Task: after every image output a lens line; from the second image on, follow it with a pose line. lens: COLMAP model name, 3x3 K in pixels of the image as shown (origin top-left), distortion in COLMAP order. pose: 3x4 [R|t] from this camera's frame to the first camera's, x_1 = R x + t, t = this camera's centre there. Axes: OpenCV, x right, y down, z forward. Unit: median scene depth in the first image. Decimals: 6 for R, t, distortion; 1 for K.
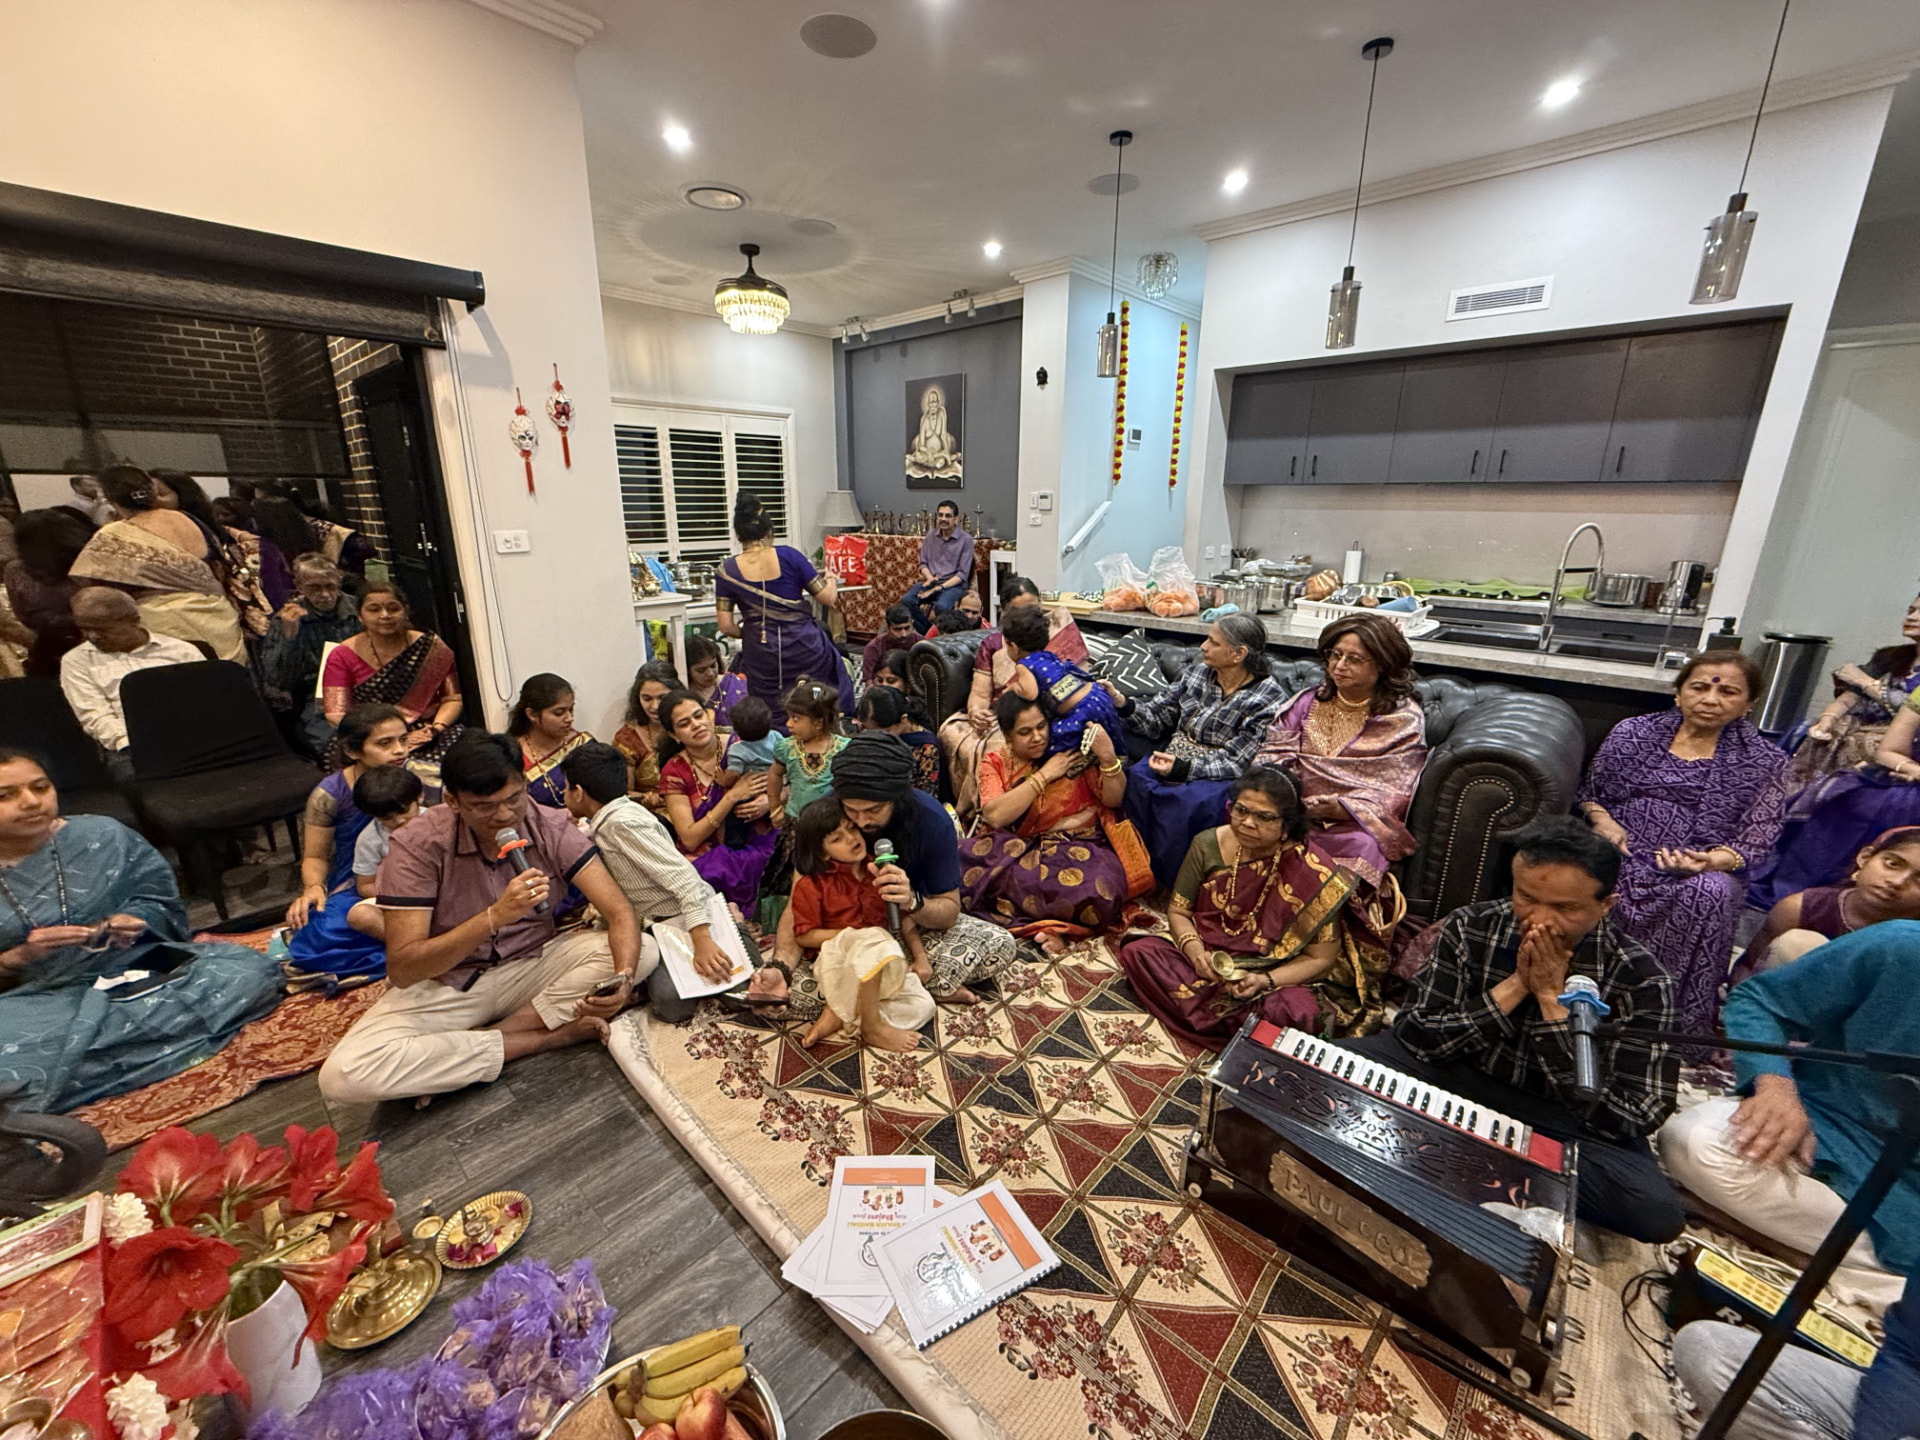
lens RADIAL K [[767.6, 0, 960.0], [0, 767.6, 720.0], [0, 0, 1]] dist [0.000334, -0.000001]
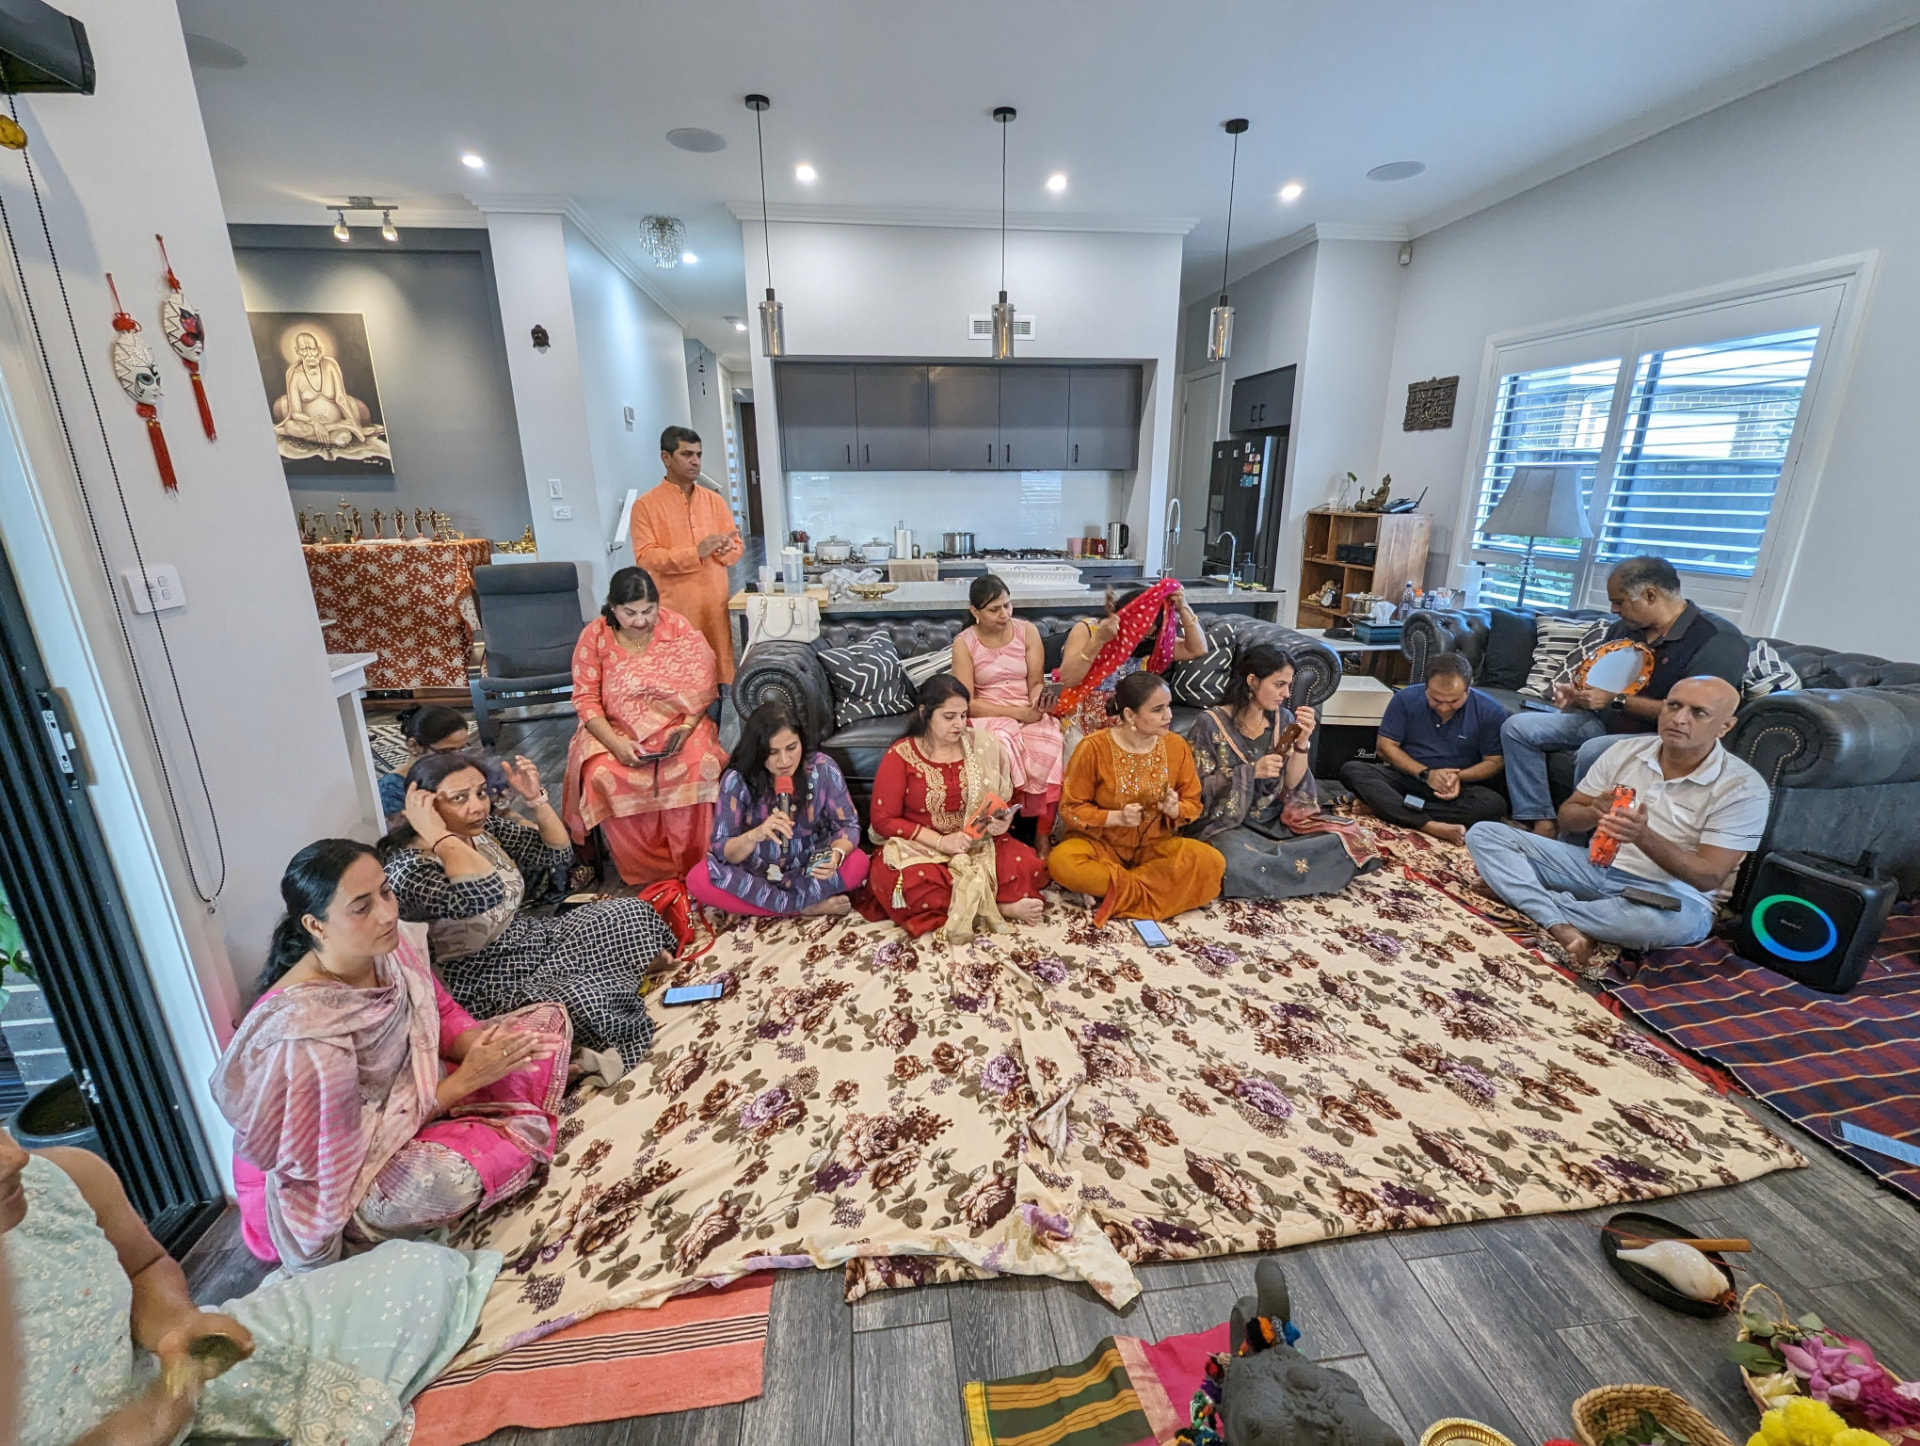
lens RADIAL K [[805.5, 0, 964.6], [0, 805.5, 713.1], [0, 0, 1]] dist [0.011155, -0.008147]
pose [[0.642533, -0.219723, 0.734080, -0.410316], [0.222175, 0.970274, 0.095953, -0.055817], [-0.733341, 0.101441, 0.672250, 0.176163]]
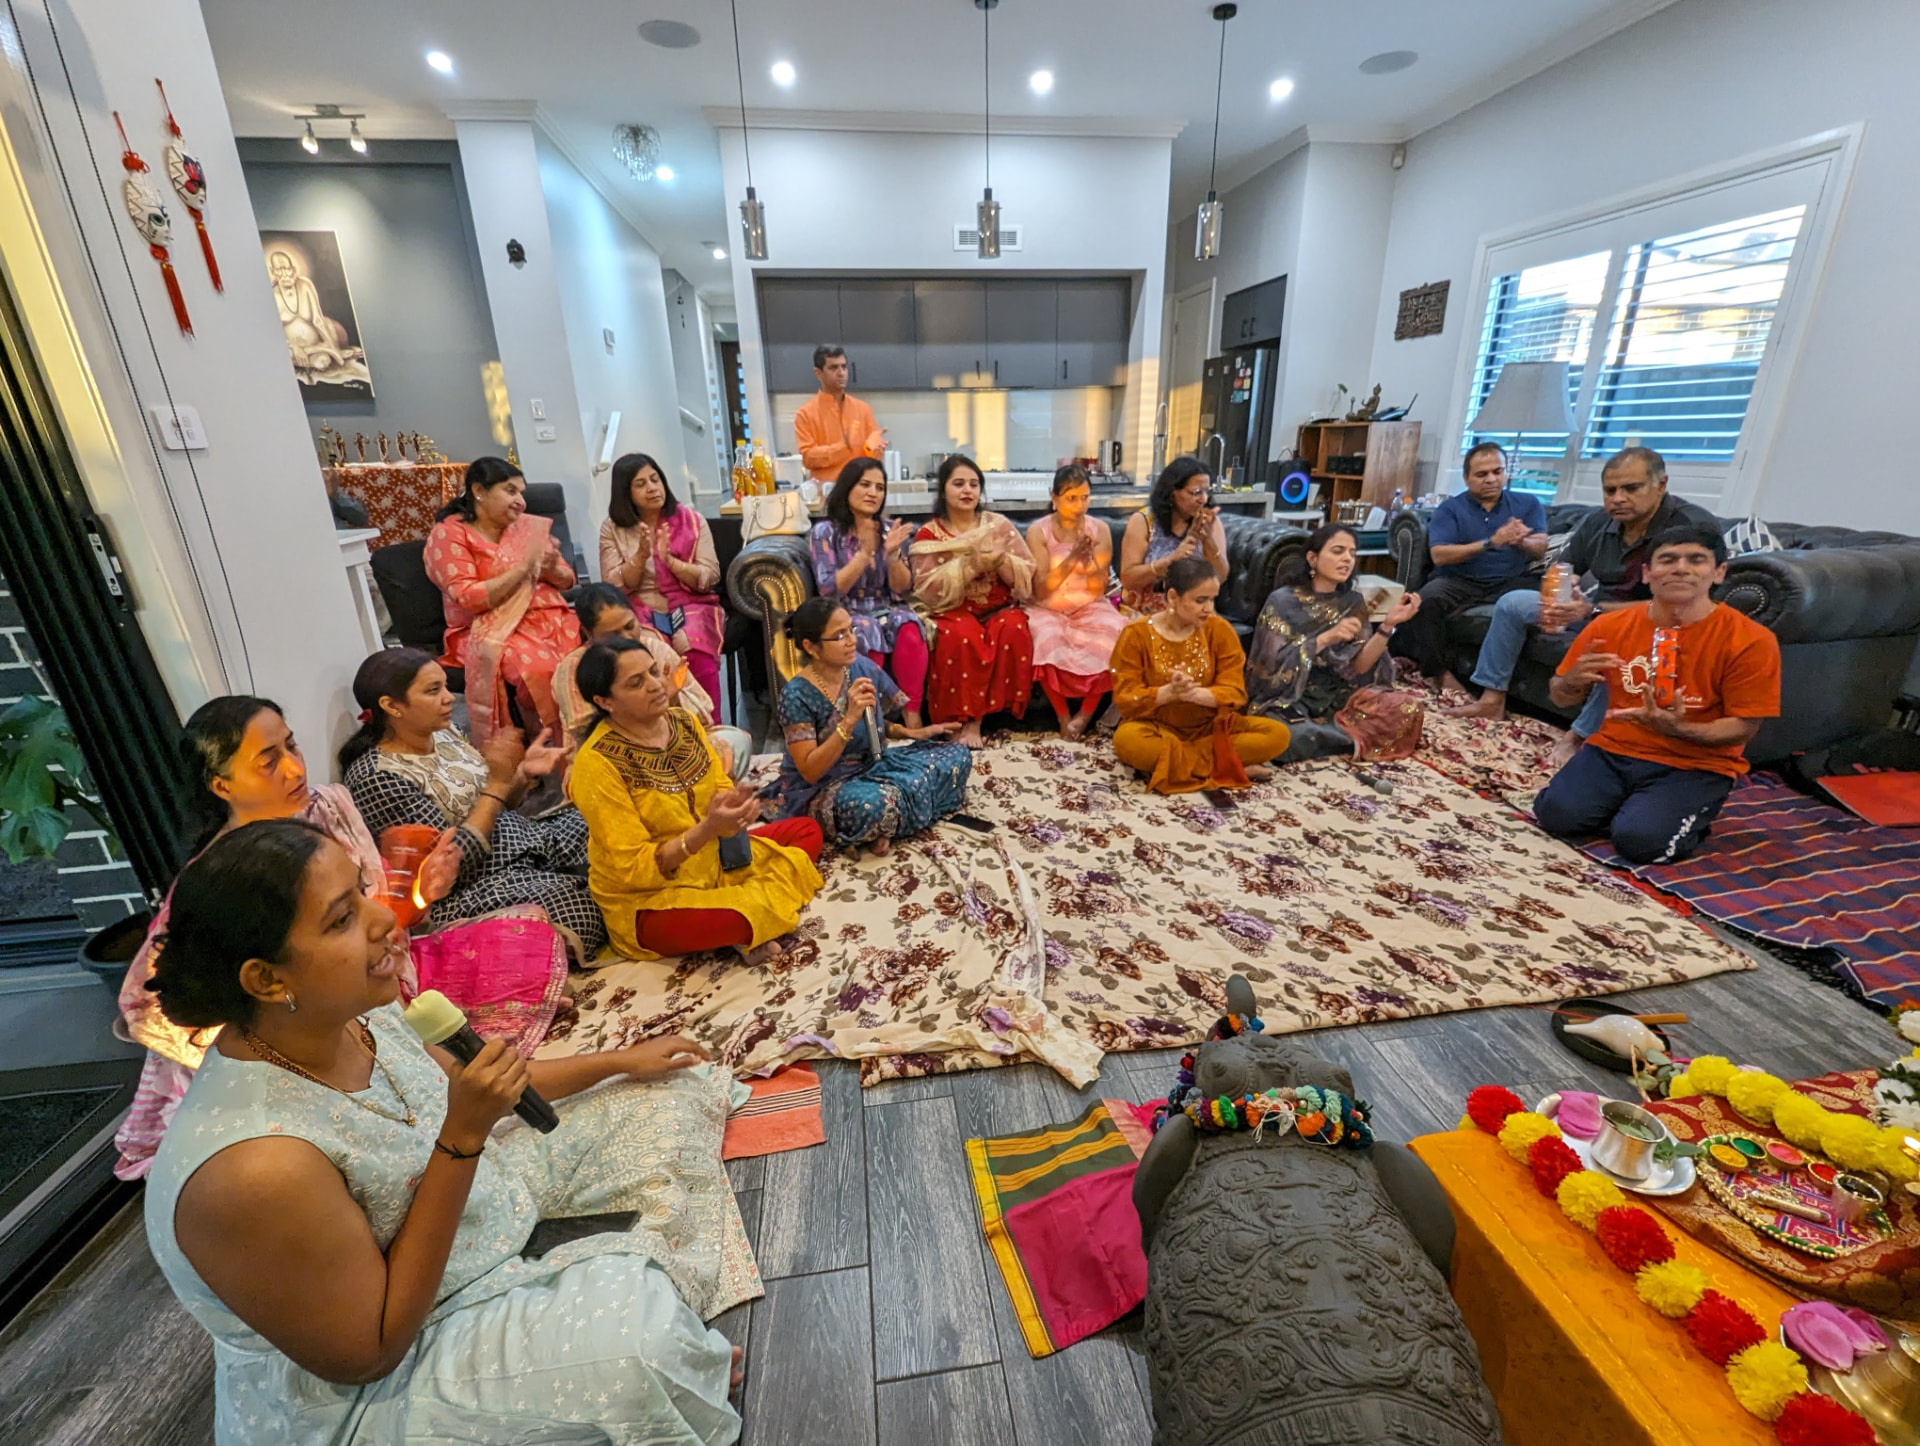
lens RADIAL K [[814.4, 0, 958.3], [0, 814.4, 711.1], [0, 0, 1]] dist [0.001394, -0.004574]
pose [[0.634968, -0.268415, 0.724410, -0.440052], [0.237648, 0.960097, 0.147437, -0.004847], [-0.735077, 0.078537, 0.673419, 0.170617]]
